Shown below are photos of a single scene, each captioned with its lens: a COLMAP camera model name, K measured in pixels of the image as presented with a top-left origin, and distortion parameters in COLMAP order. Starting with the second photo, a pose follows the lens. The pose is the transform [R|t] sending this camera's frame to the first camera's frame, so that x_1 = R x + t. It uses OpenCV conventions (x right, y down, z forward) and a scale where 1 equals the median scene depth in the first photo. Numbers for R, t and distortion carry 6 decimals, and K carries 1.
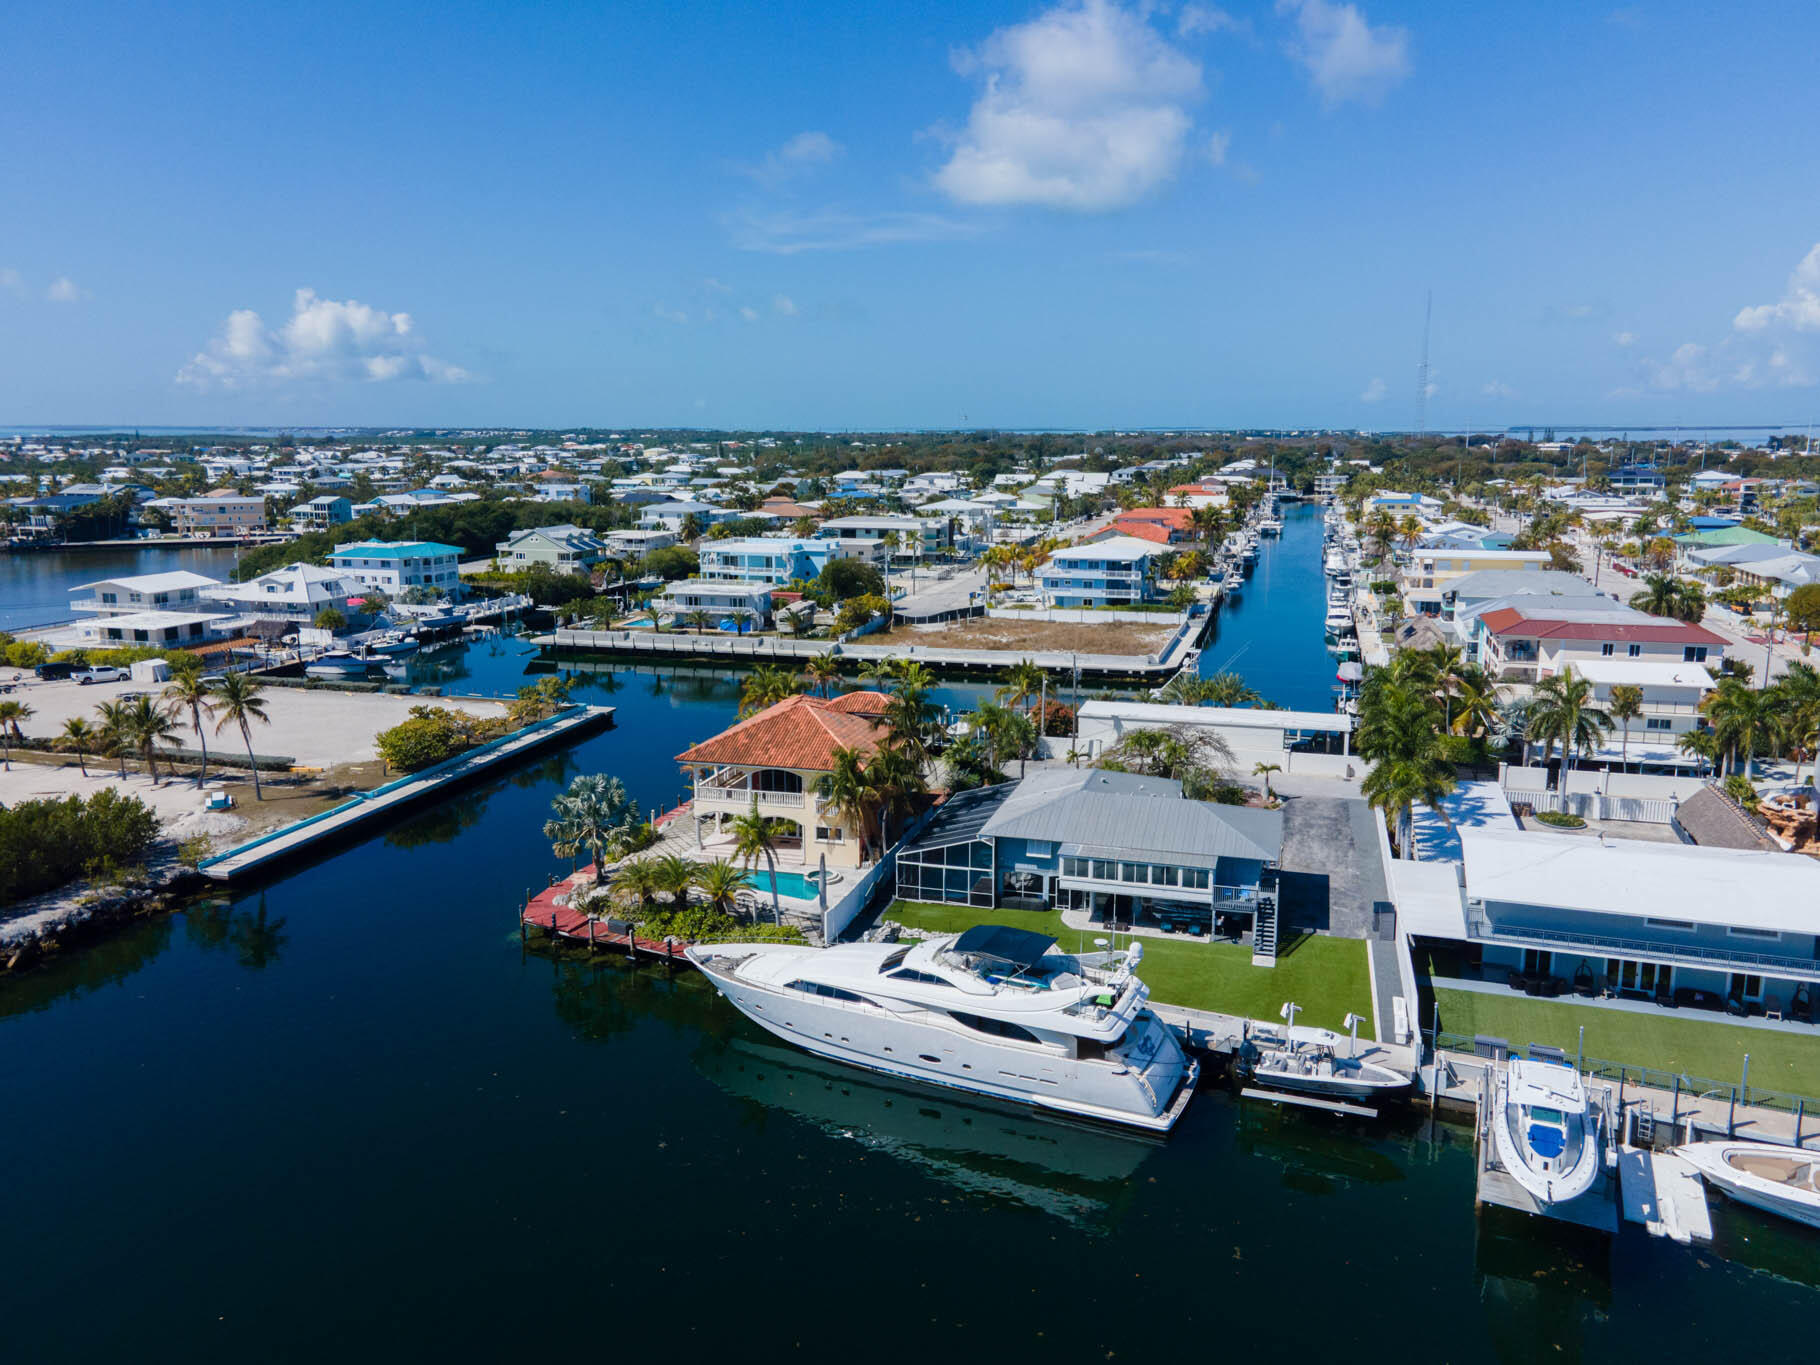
lens RADIAL K [[1353.7, 0, 916.4], [0, 1353.7, 681.7], [0, 0, 1]] dist [0.042698, 0.005568]
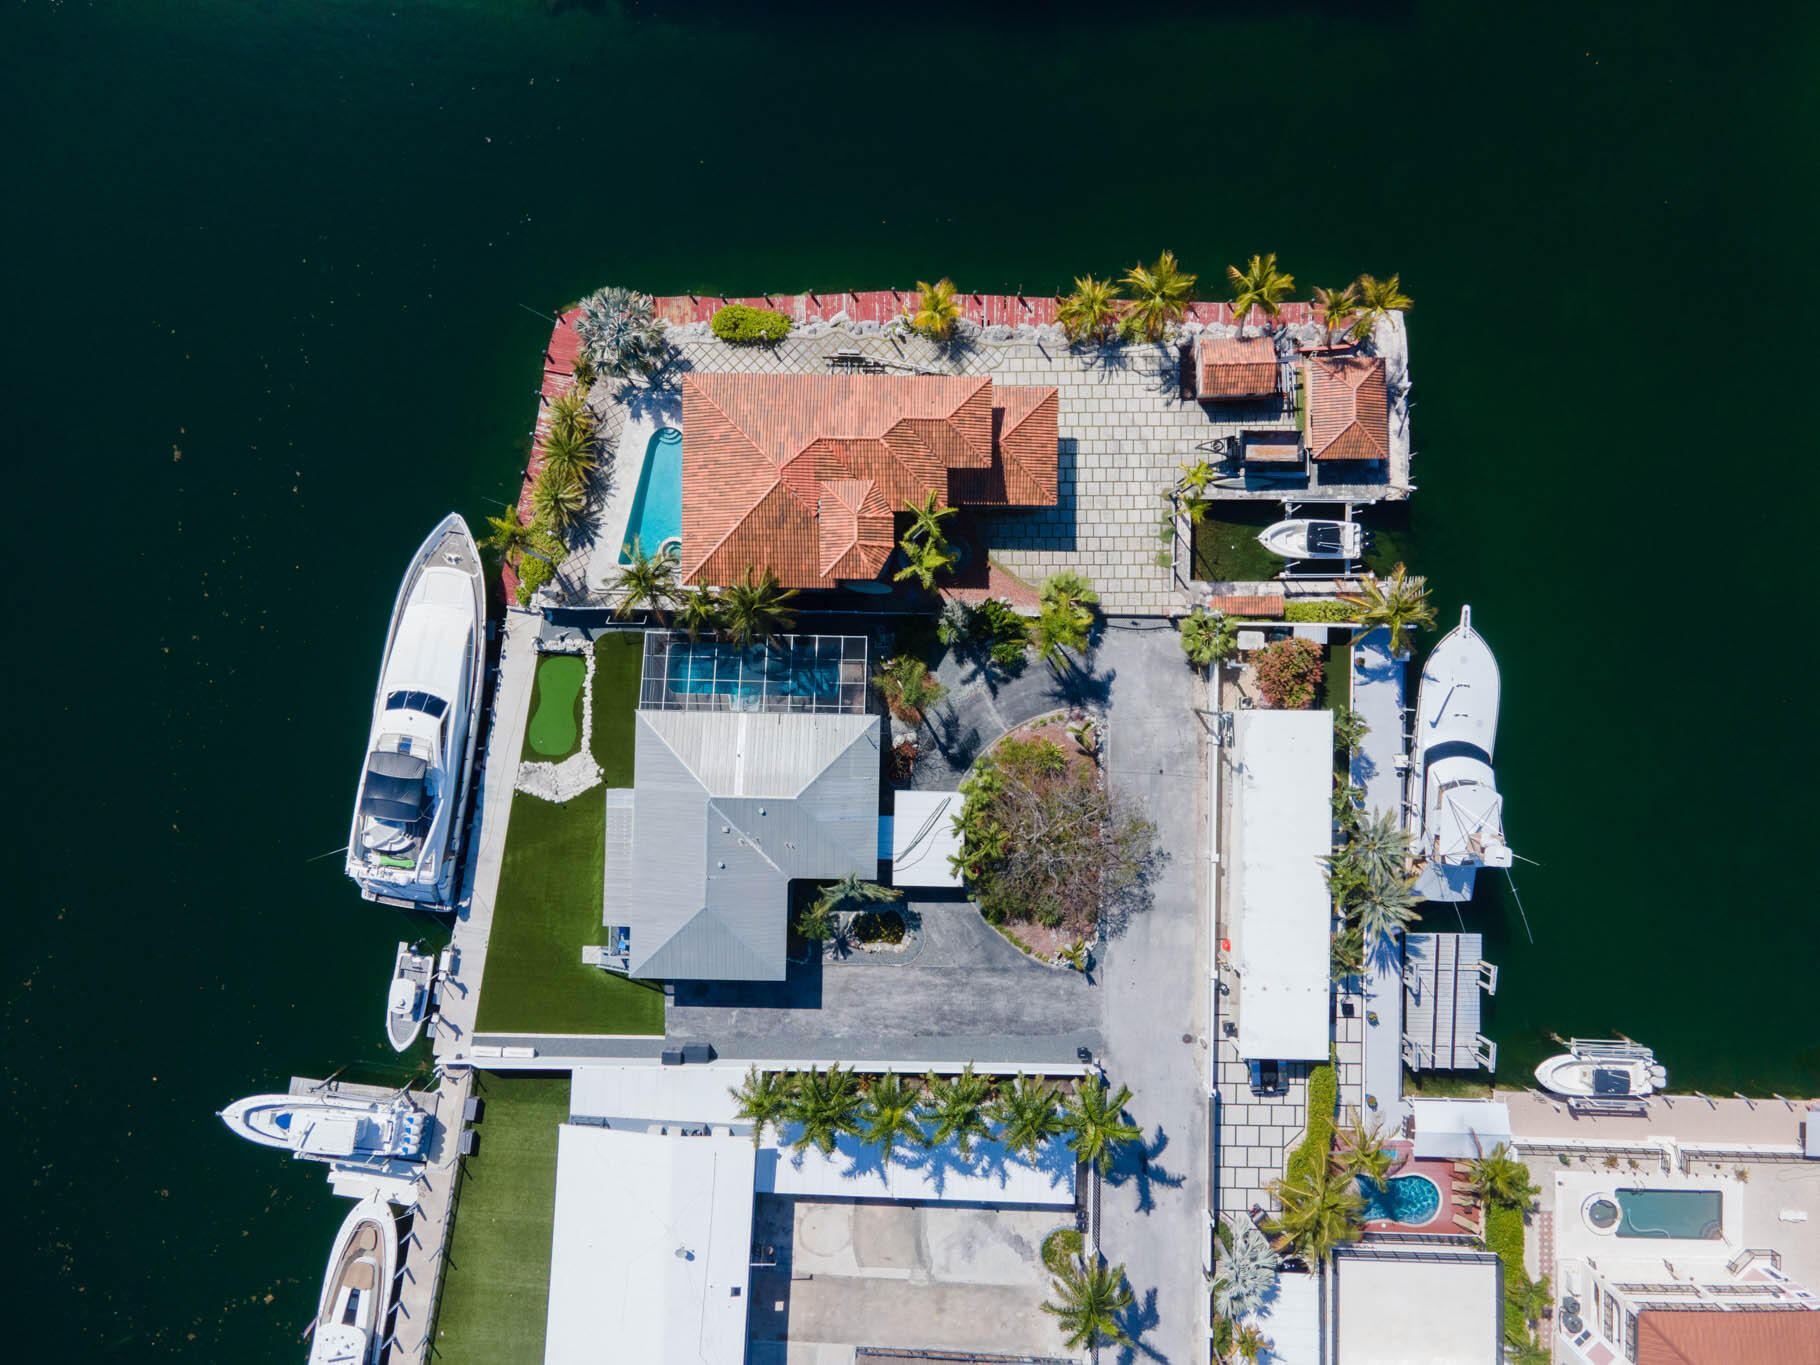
lens RADIAL K [[1324.8, 0, 914.6], [0, 1324.8, 675.4], [0, 0, 1]] dist [0.038399, 0.011528]
pose [[0.262620, 0.964880, 0.006135, 0.067953], [-0.183086, 0.043588, 0.982130, -0.939920], [0.947370, -0.259050, 0.188103, 0.983627]]
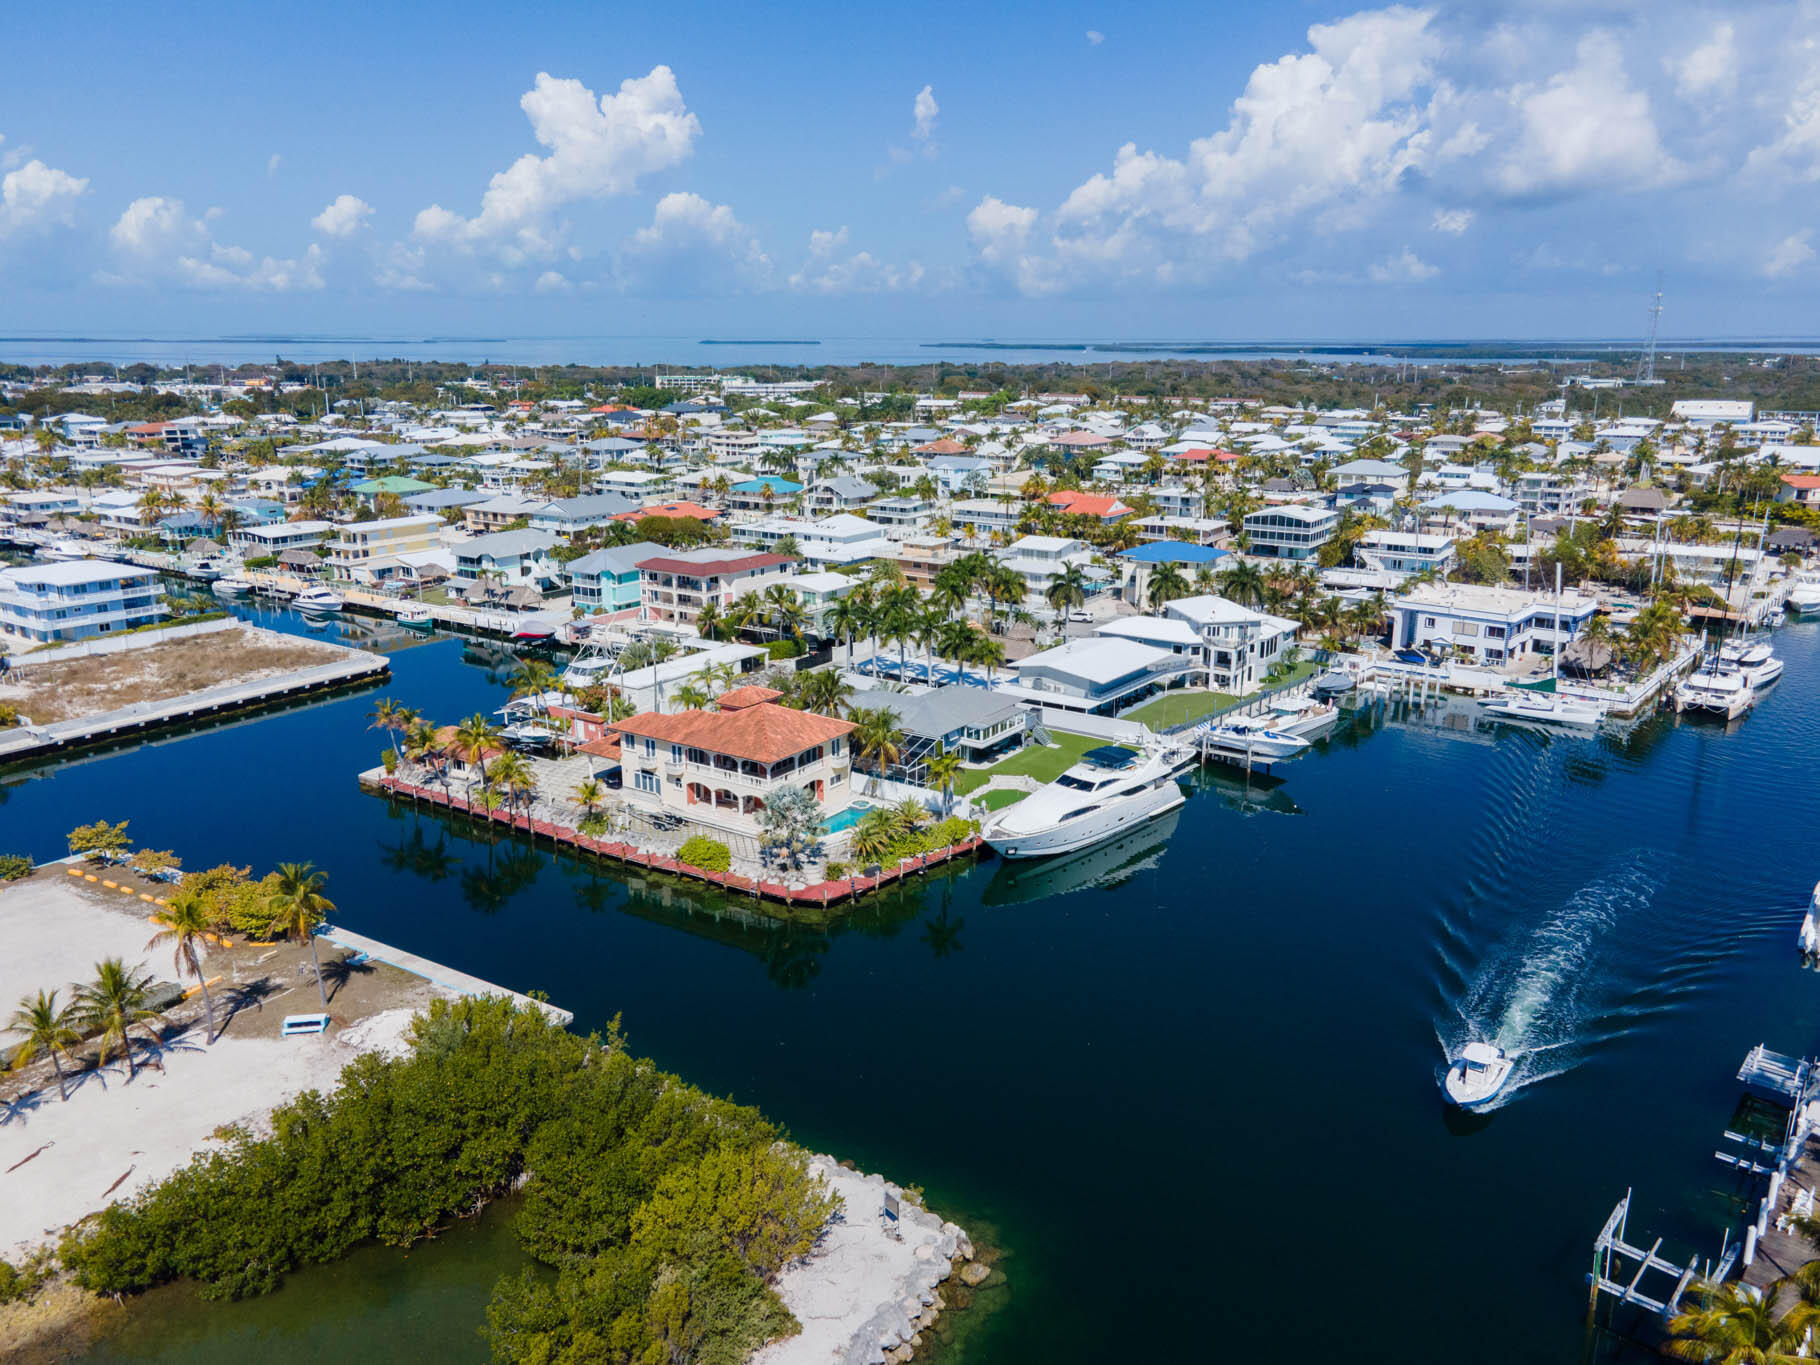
lens RADIAL K [[1353.7, 0, 916.4], [0, 1353.7, 681.7], [0, 0, 1]] dist [0.042698, 0.005568]
pose [[0.305923, -0.234960, 0.922608, -1.380225], [0.175706, 0.966356, 0.187840, -0.247250], [-0.935702, 0.104643, 0.336915, 0.460237]]
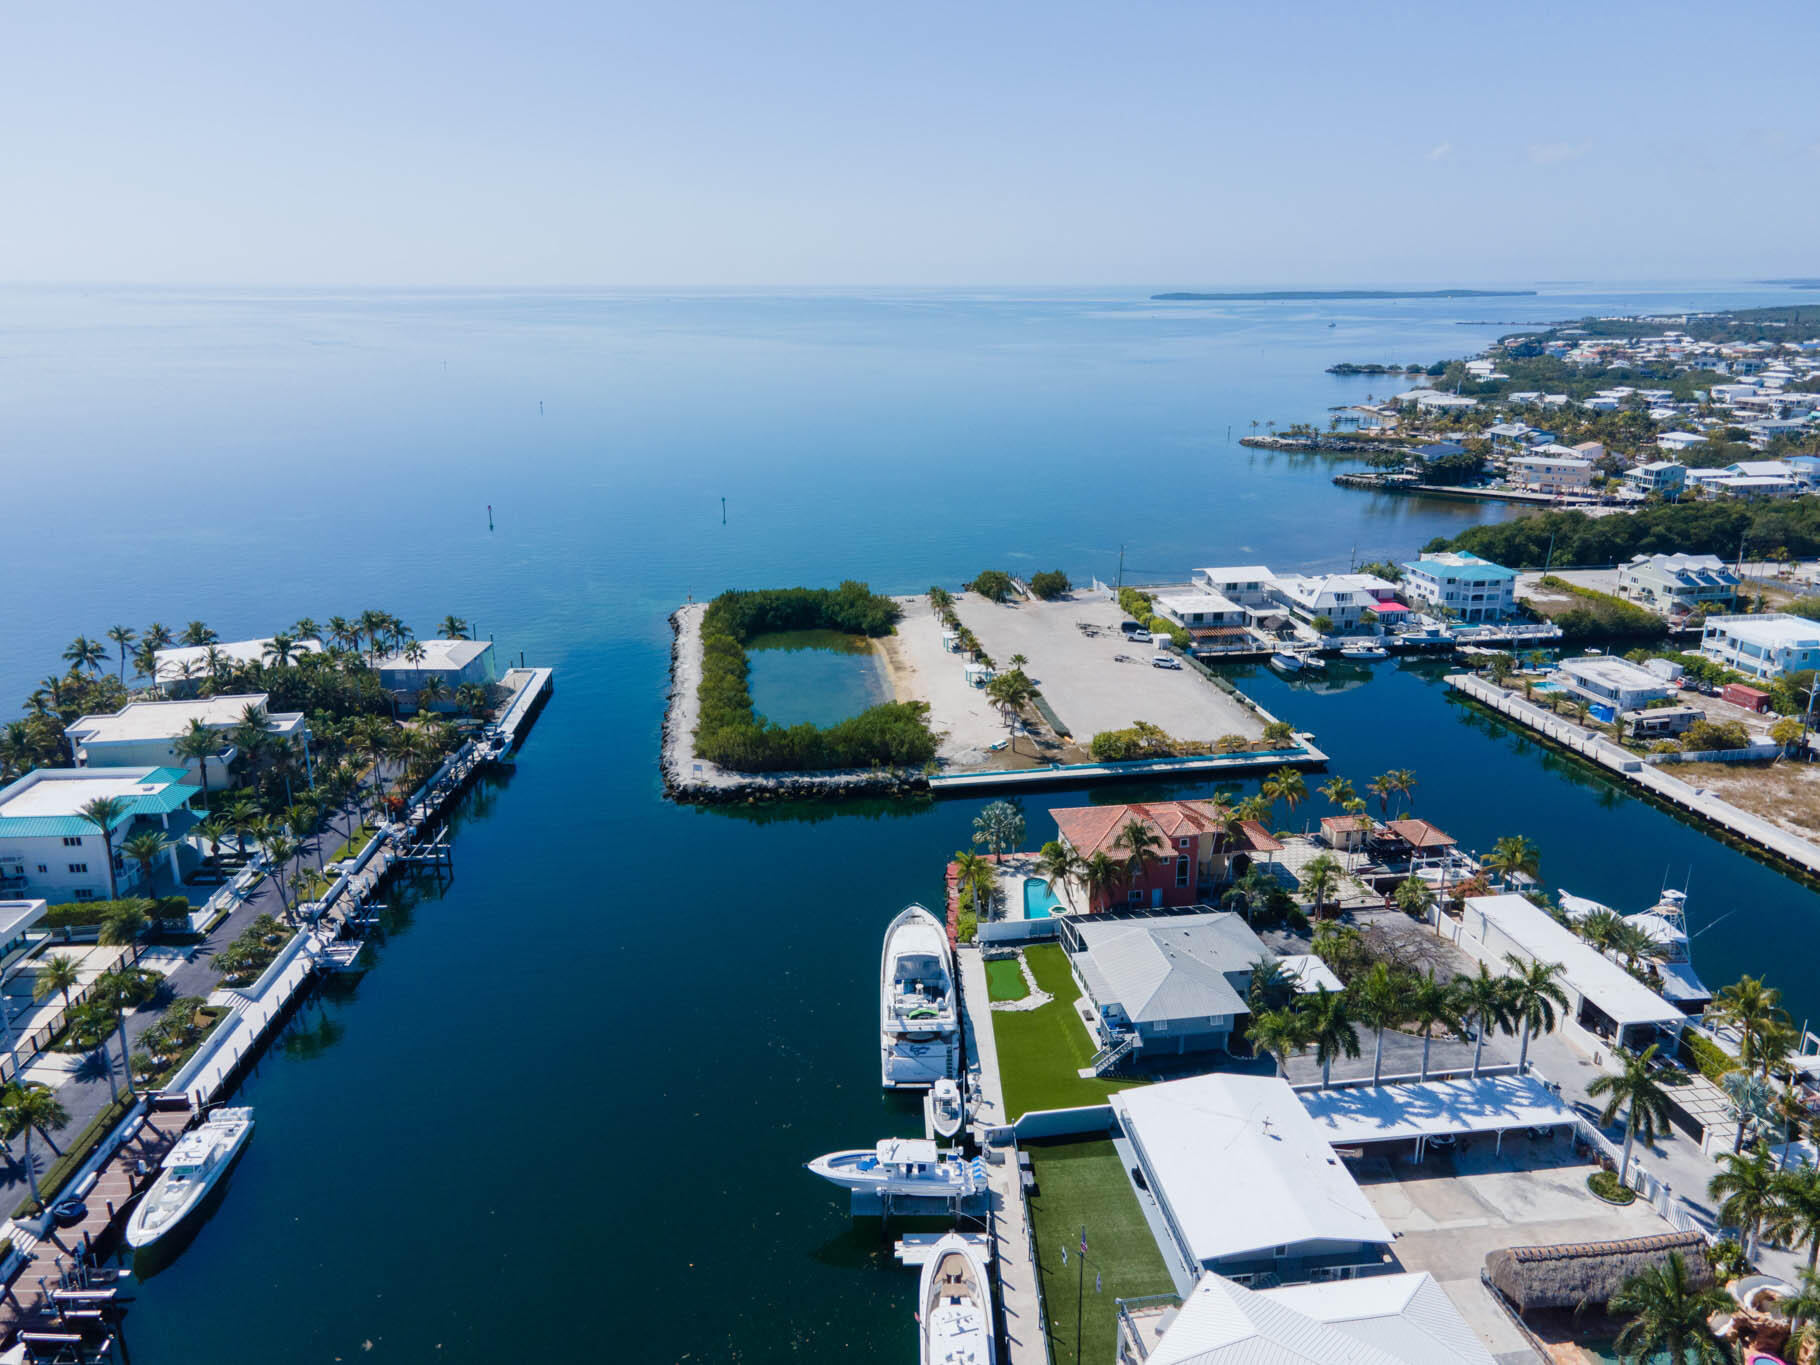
lens RADIAL K [[1324.8, 0, 914.6], [0, 1324.8, 675.4], [0, 0, 1]] dist [0.038399, 0.011528]
pose [[0.429858, 0.260452, -0.864515, 1.175809], [-0.168143, 0.963833, 0.206769, -0.434424], [0.887102, 0.056481, 0.458104, 0.112860]]
